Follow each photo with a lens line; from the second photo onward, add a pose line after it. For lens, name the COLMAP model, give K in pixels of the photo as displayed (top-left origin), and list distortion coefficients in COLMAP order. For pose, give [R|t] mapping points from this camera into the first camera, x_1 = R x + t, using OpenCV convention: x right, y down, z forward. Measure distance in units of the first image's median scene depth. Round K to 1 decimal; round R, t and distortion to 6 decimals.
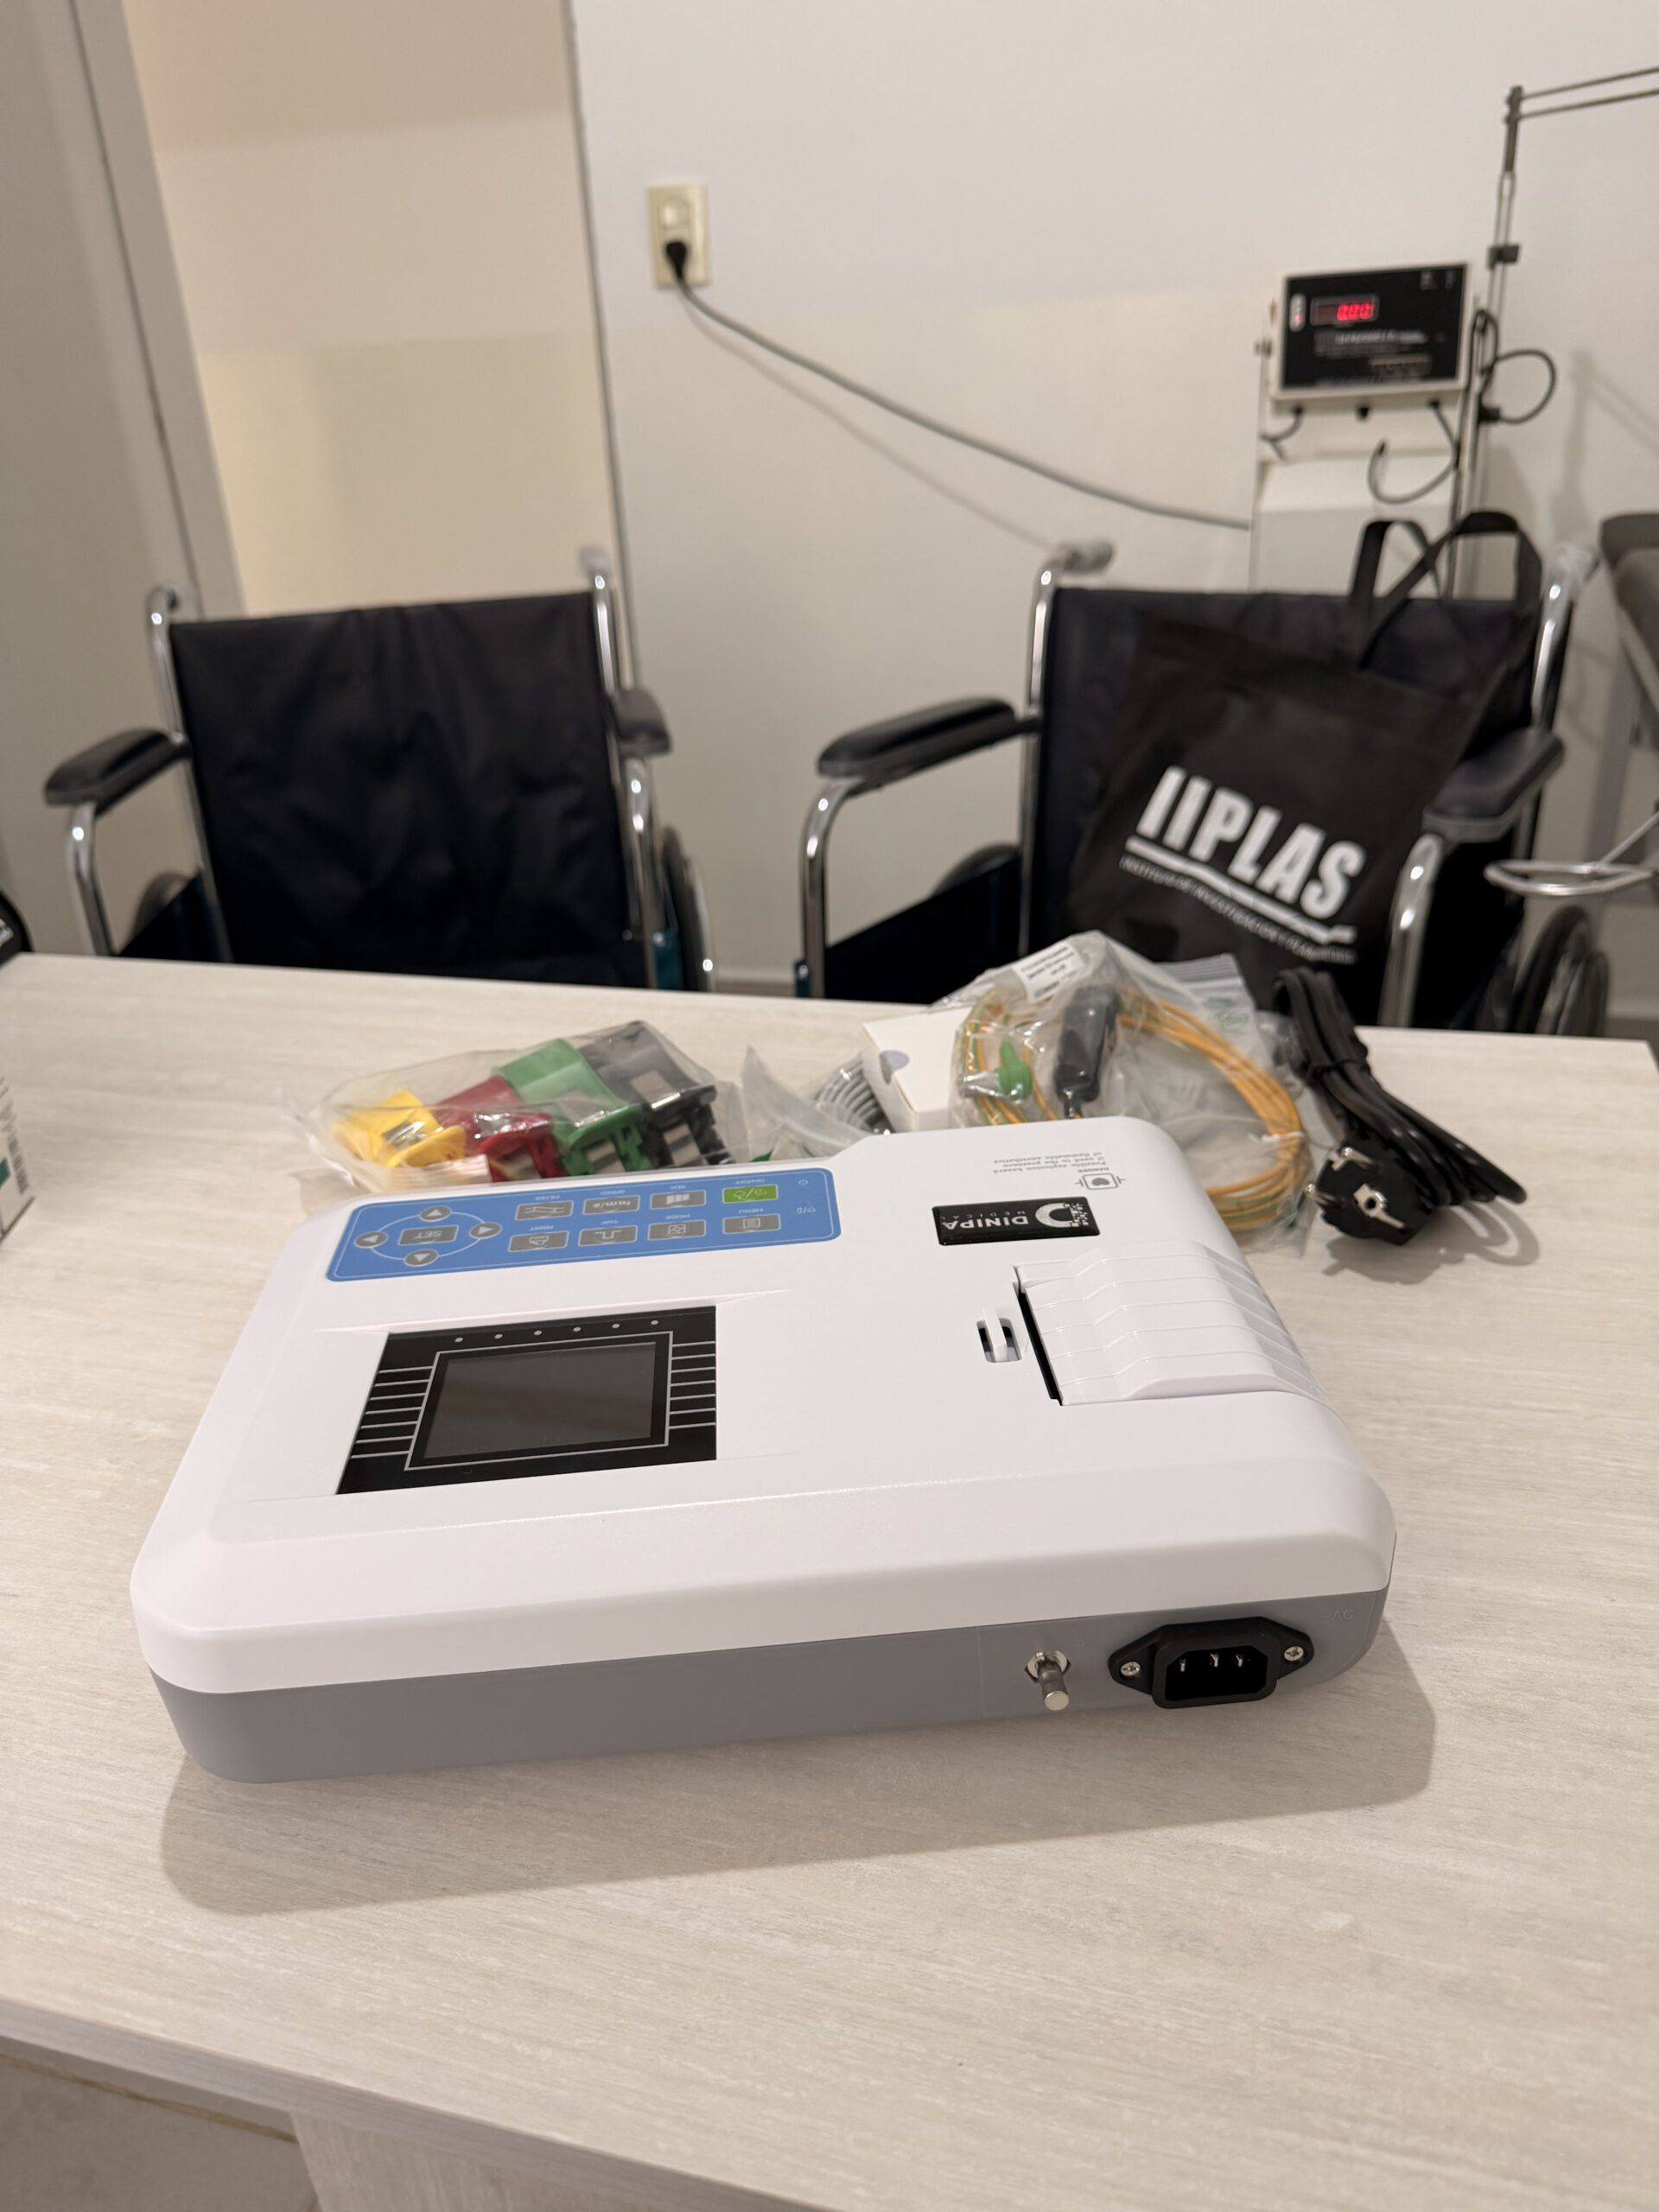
lens RADIAL K [[1601.8, 0, 812.4], [0, 1601.8, 1105.2], [0, 0, 1]] dist [0.132674, -0.238424]
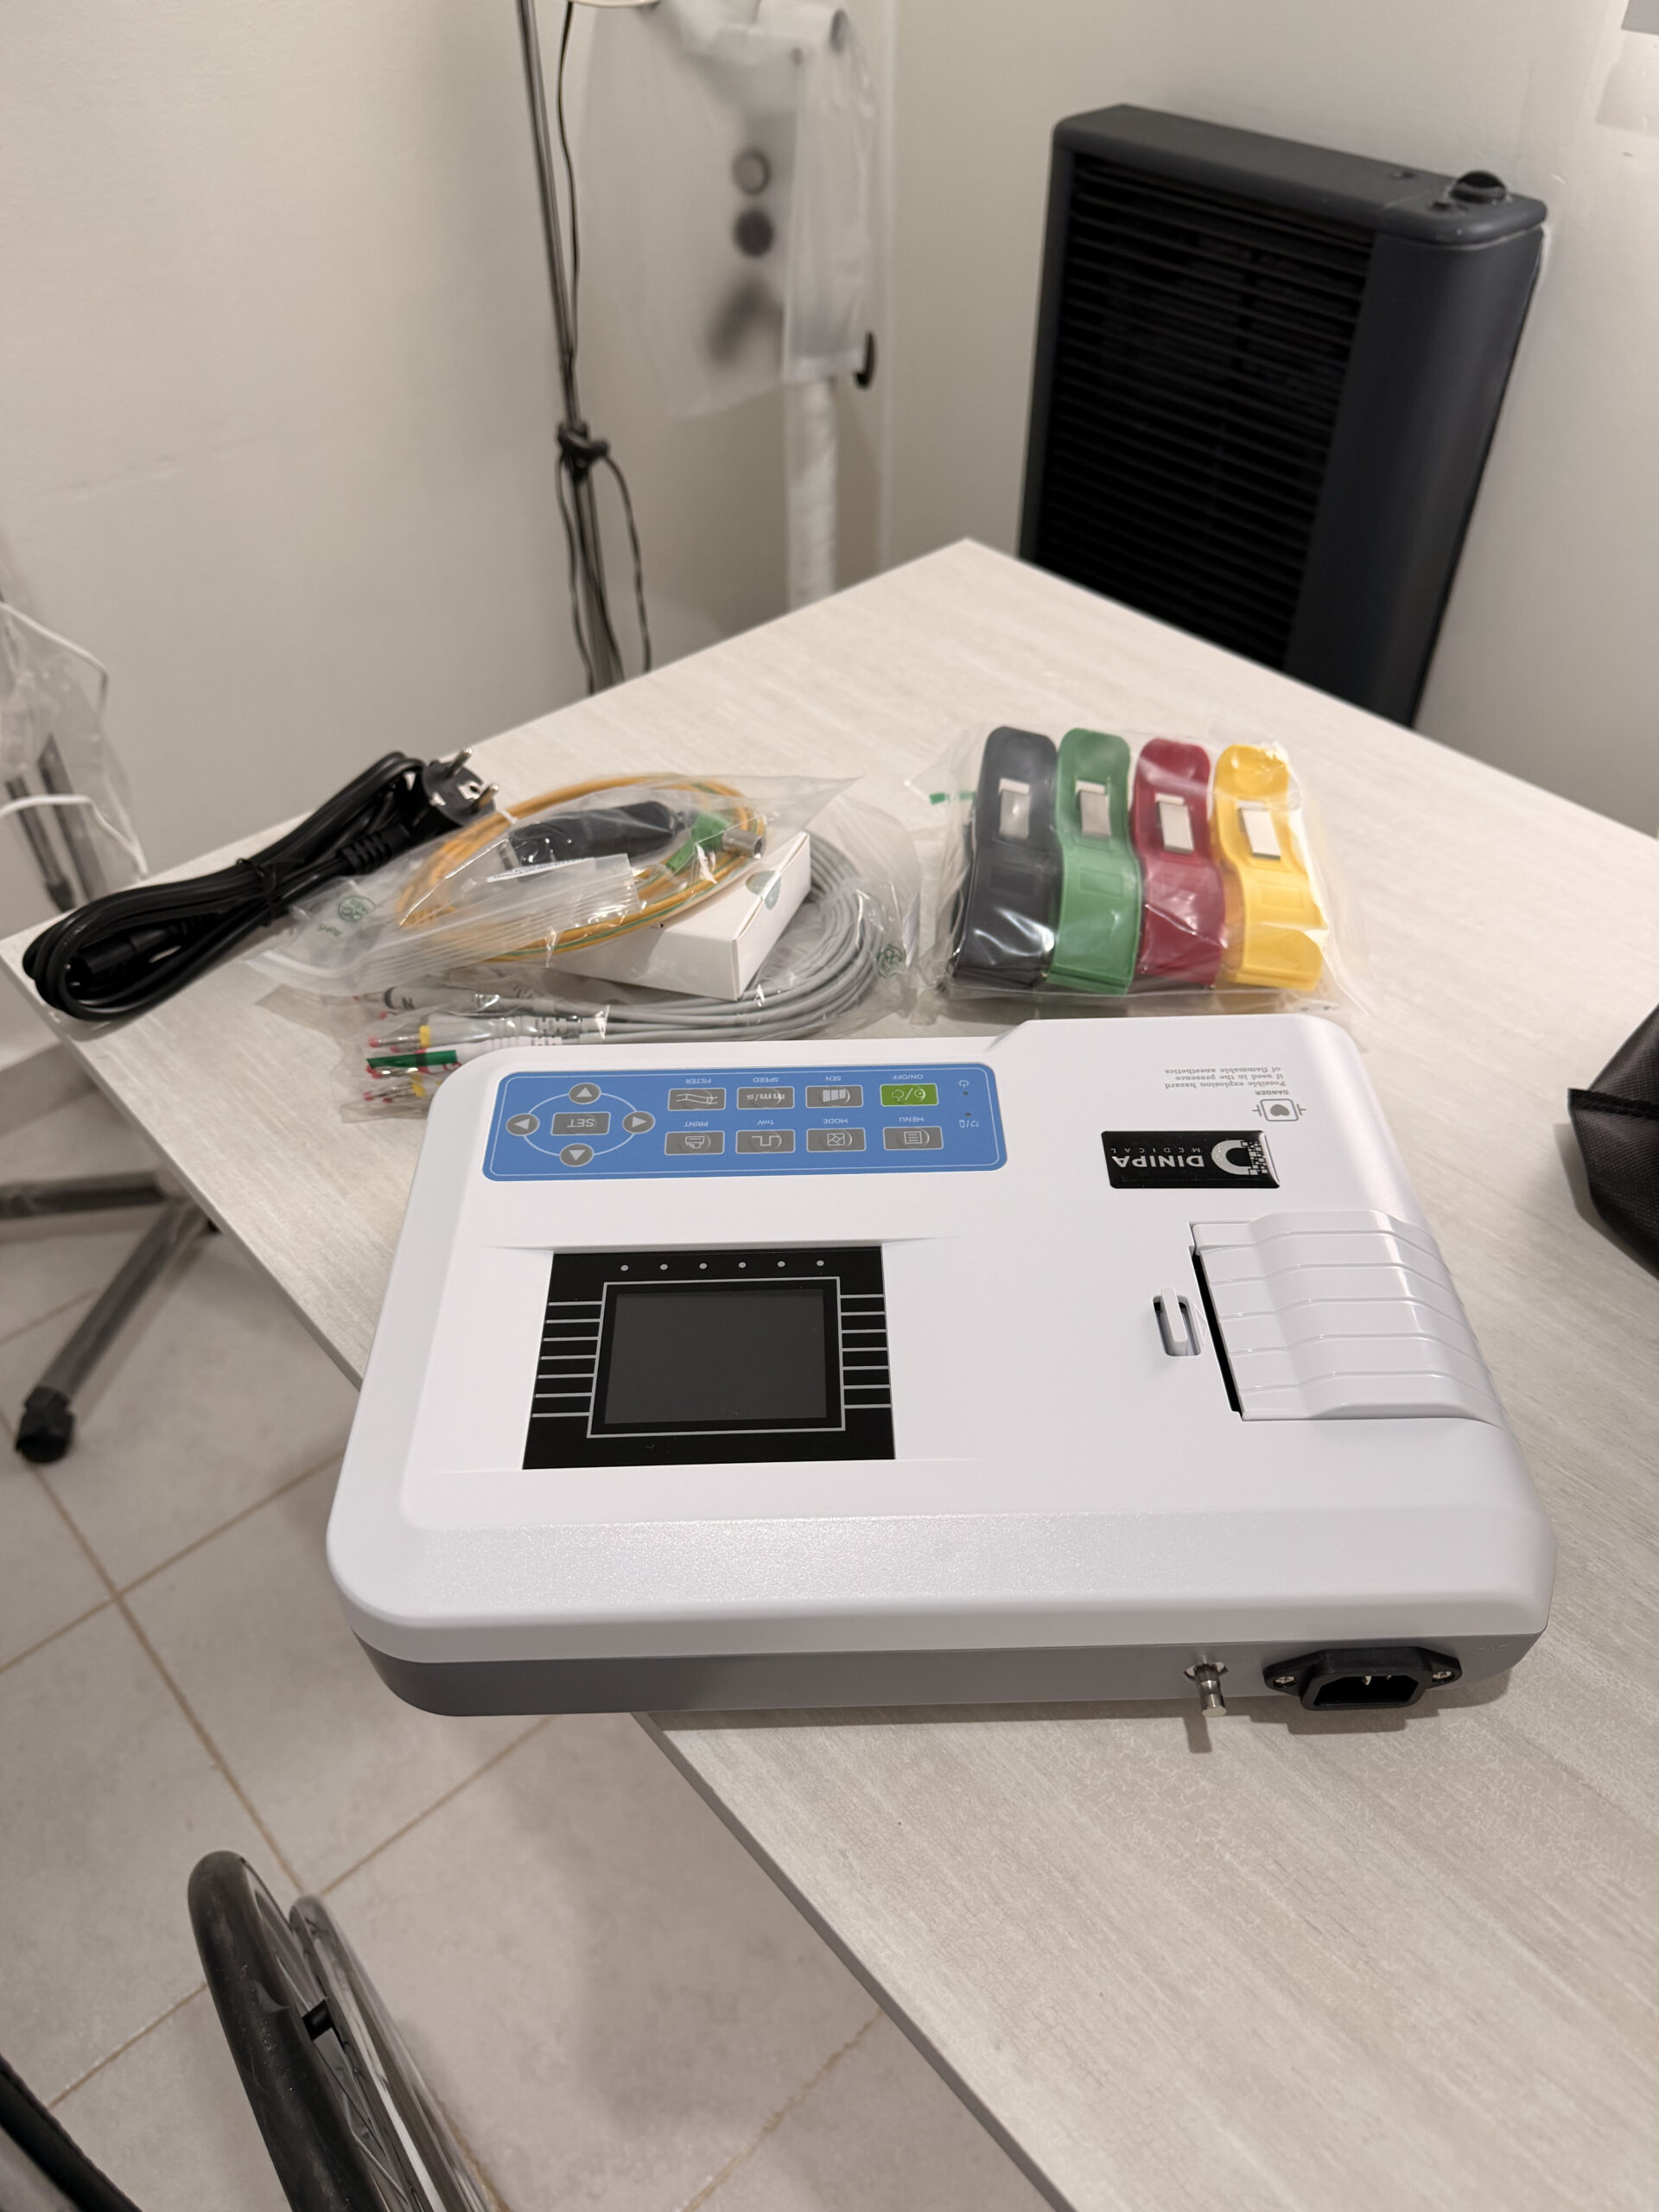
lens RADIAL K [[1601.8, 0, 812.4], [0, 1601.8, 1105.2], [0, 0, 1]] dist [0.132674, -0.238424]
pose [[0.998173, 0.060331, -0.003184, -0.082777], [-0.056727, 0.954075, 0.294147, -0.193543], [0.020784, -0.293429, 0.955755, 0.066444]]
